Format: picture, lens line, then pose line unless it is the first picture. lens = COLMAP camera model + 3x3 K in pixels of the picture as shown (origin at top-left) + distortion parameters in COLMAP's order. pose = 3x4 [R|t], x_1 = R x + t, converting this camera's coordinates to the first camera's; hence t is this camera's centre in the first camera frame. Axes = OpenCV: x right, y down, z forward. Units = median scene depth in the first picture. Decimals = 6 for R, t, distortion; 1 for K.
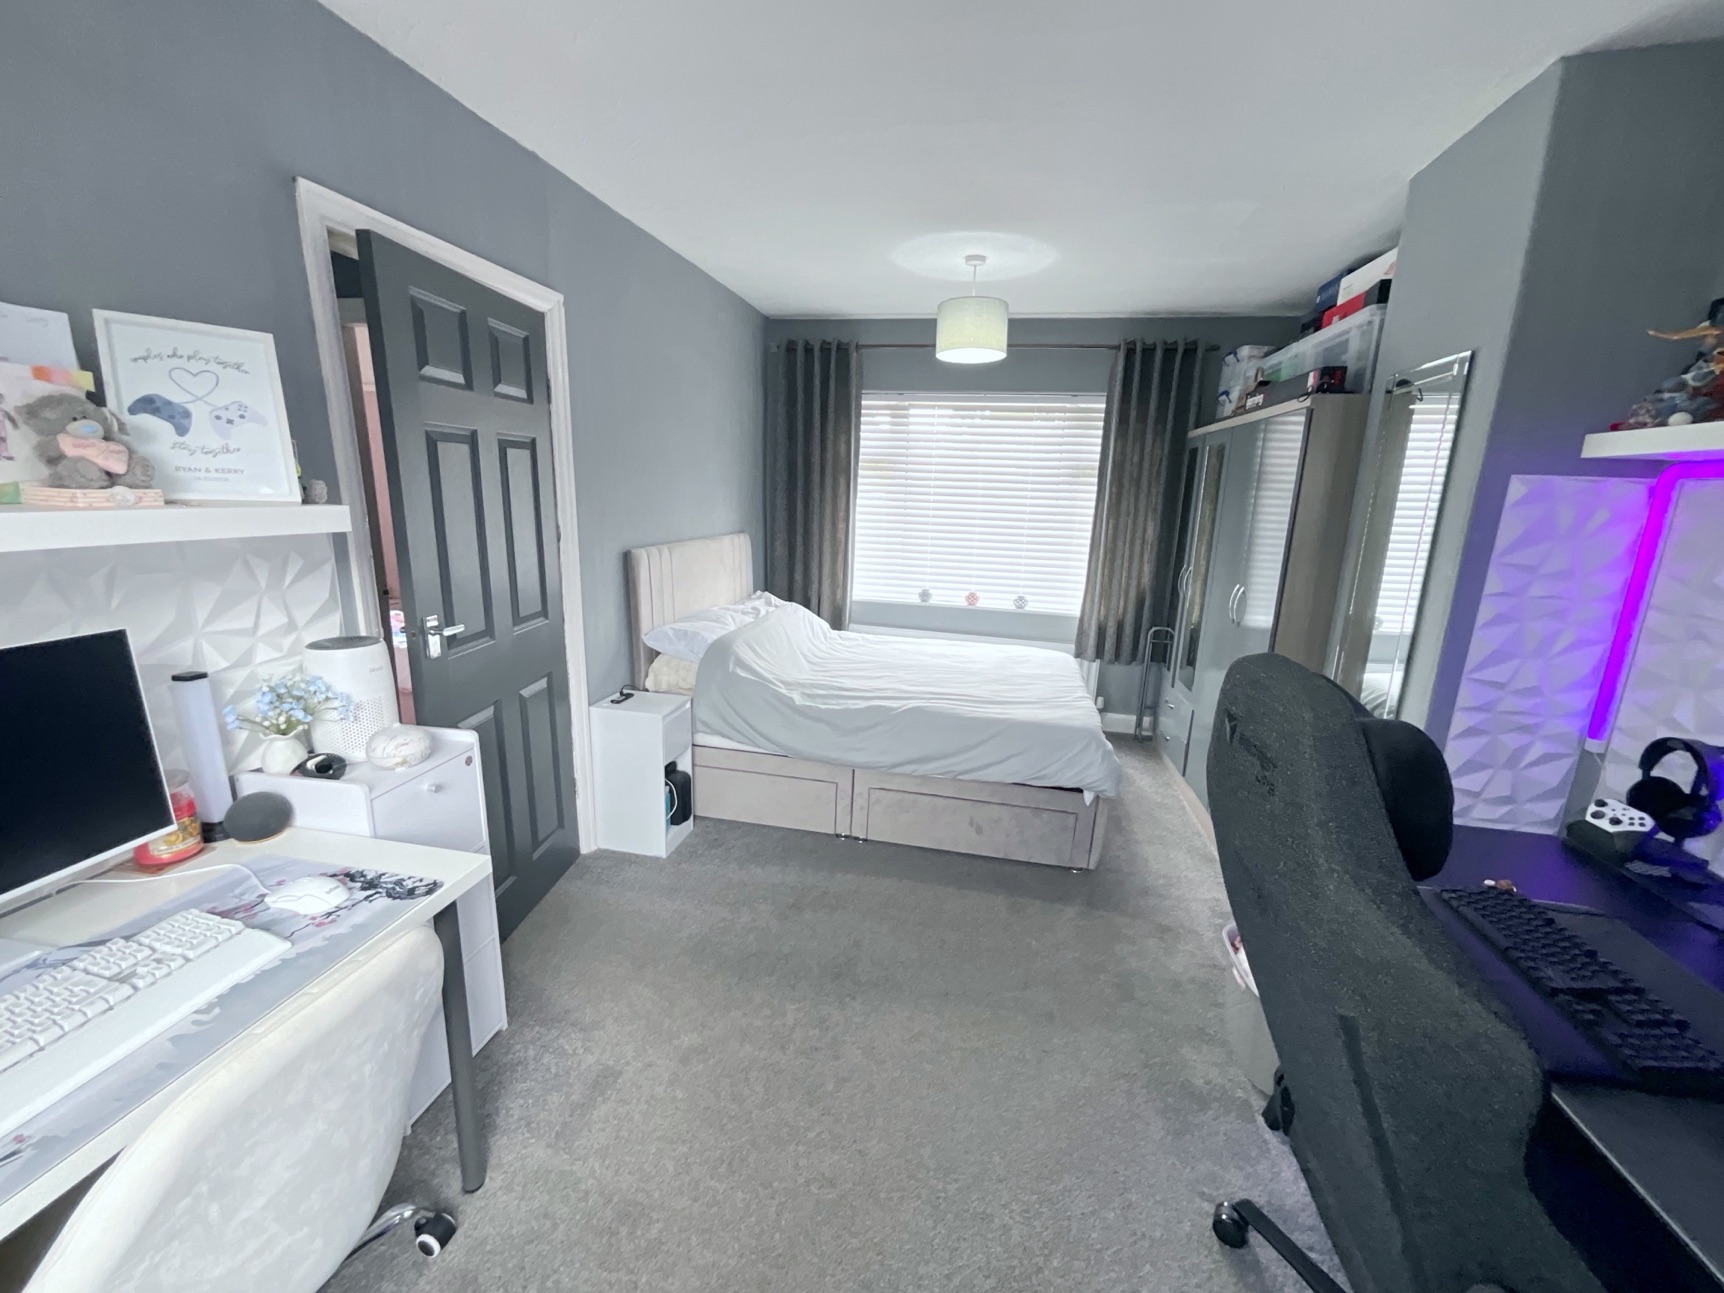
lens RADIAL K [[699.7, 0, 857.9], [0, 699.7, 644.9], [0, 0, 1]] dist [-0.001918, 0.001508]
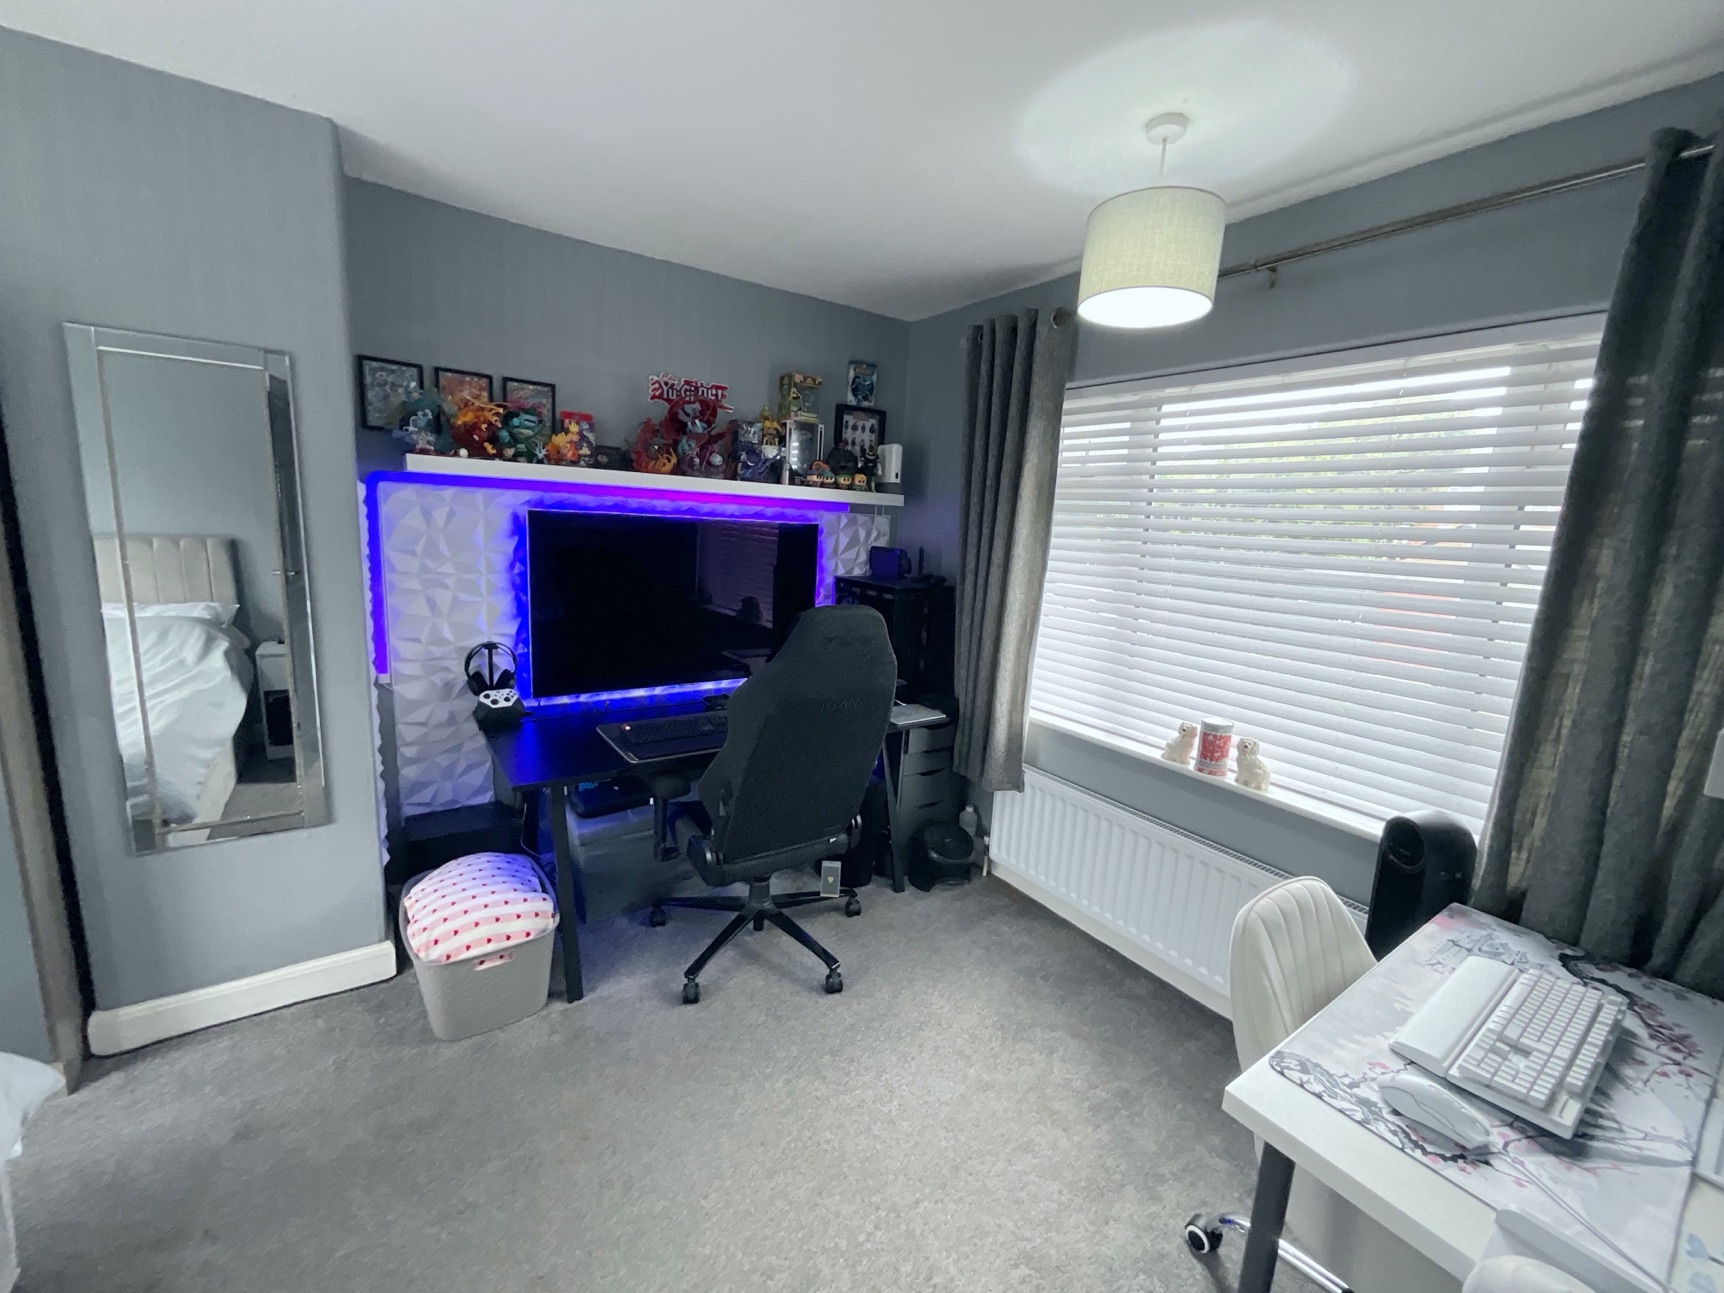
lens RADIAL K [[699.7, 0, 861.9], [0, 699.7, 645.8], [0, 0, 1]] dist [-0.001918, 0.001508]
pose [[-0.720523, -0.198688, 0.664357, -0.402294], [0.072143, 0.931394, 0.356793, -0.269488], [-0.689668, 0.305006, -0.656757, 1.007154]]
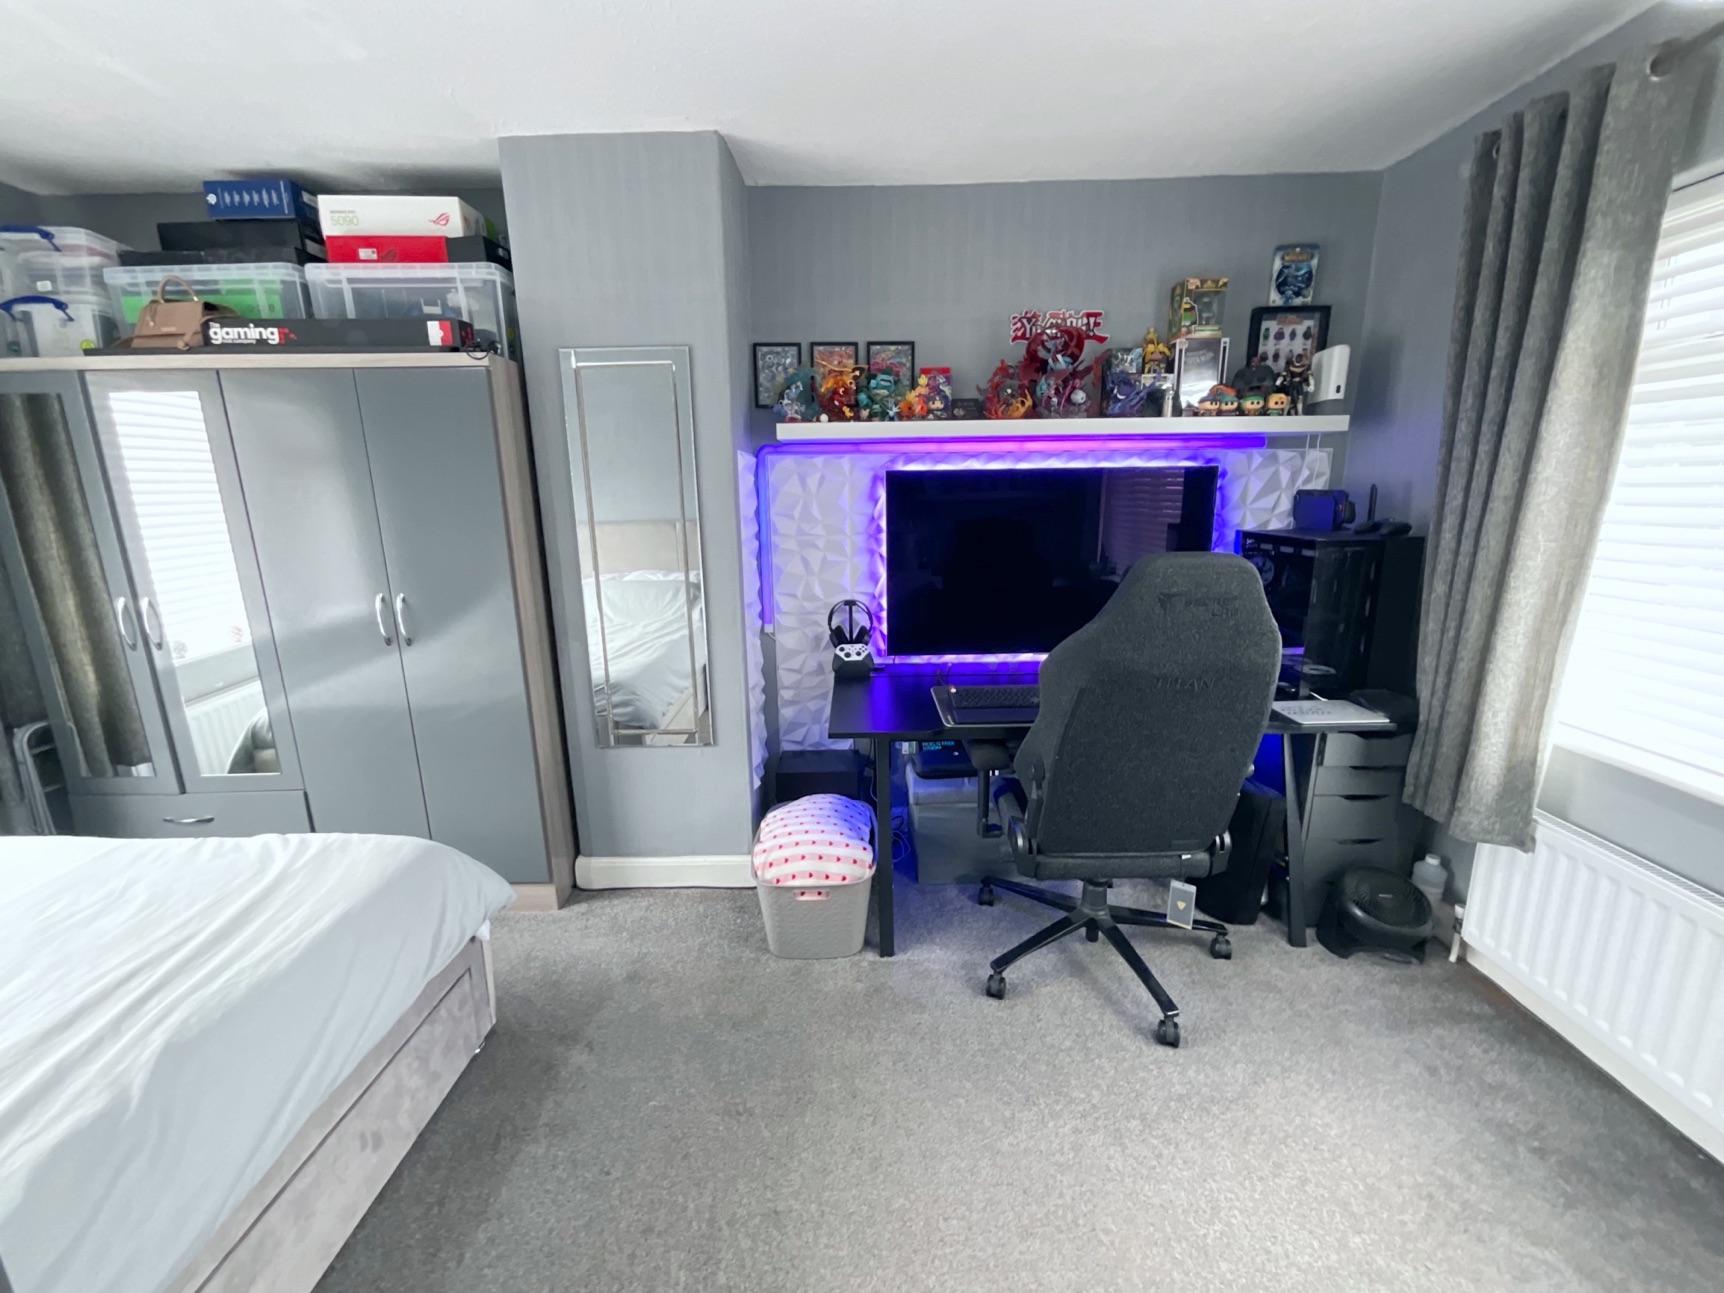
lens RADIAL K [[699.7, 0, 869.2], [0, 699.7, 645.4], [0, 0, 1]] dist [-0.001918, 0.001508]
pose [[-0.201176, -0.241503, 0.949318, -0.382191], [0.224096, 0.932083, 0.284608, -0.173991], [-0.953577, 0.269995, -0.133393, 0.824687]]
